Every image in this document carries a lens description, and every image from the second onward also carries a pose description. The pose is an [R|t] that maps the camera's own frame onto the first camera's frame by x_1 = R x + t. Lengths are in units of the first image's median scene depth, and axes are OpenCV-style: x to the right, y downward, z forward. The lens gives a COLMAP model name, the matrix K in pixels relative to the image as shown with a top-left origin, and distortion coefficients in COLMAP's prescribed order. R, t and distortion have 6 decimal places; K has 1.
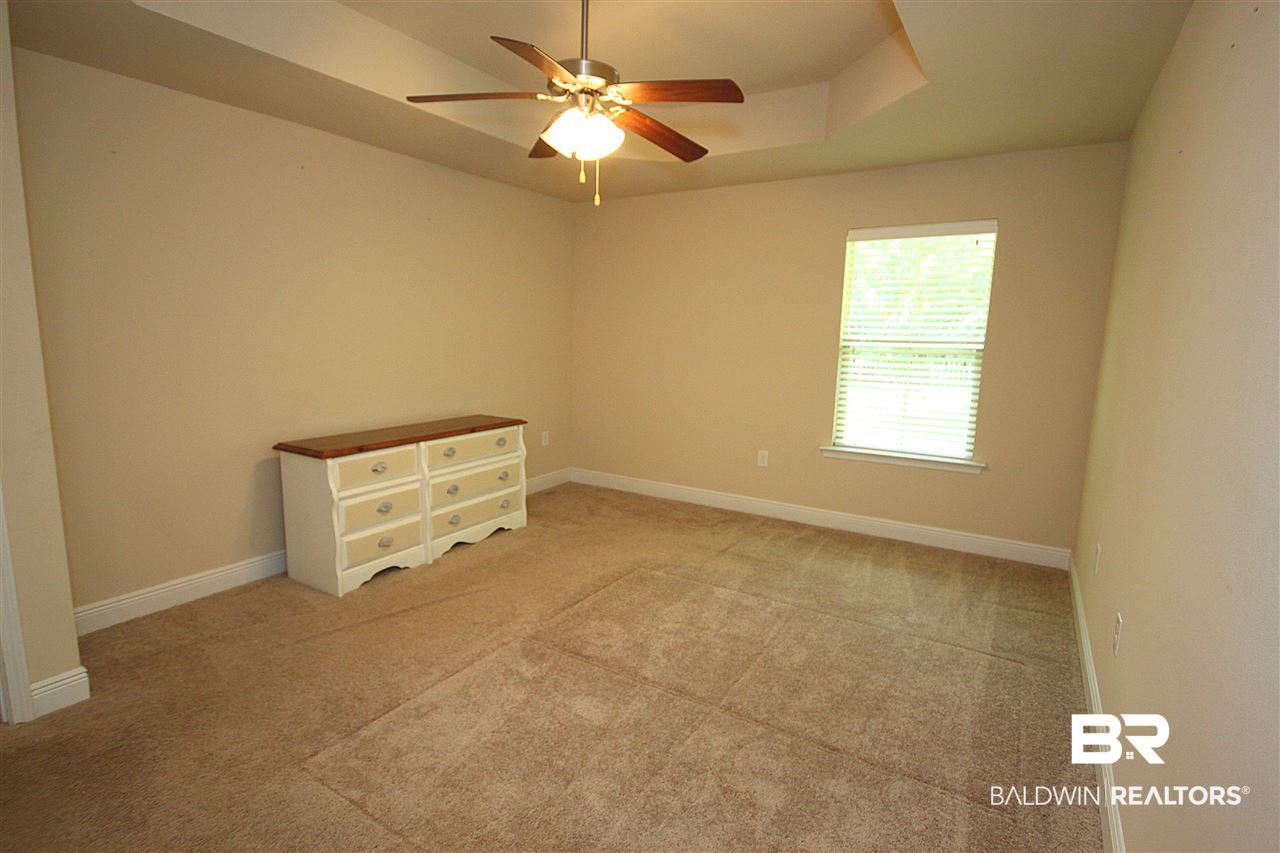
lens RADIAL K [[625.3, 0, 636.9], [0, 625.3, 418.9], [0, 0, 1]] dist [-0.000939, -0.000194]
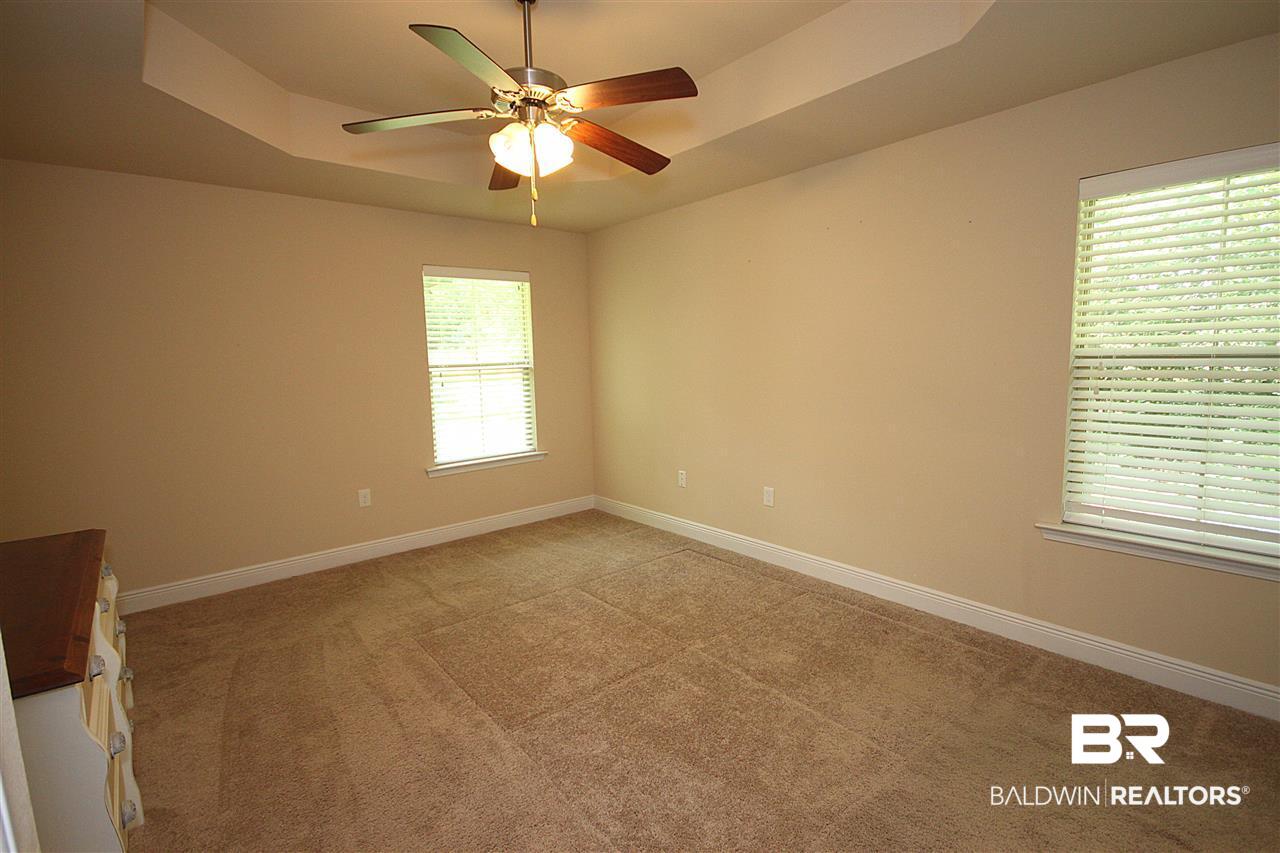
lens RADIAL K [[594.5, 0, 622.3], [0, 594.5, 430.2], [0, 0, 1]] dist [-0.003920, -0.000801]
pose [[0.305836, -0.140483, 0.941663, -0.619154], [0.164572, 0.981967, 0.093045, -0.068326], [-0.937753, 0.126515, 0.323440, 0.425551]]
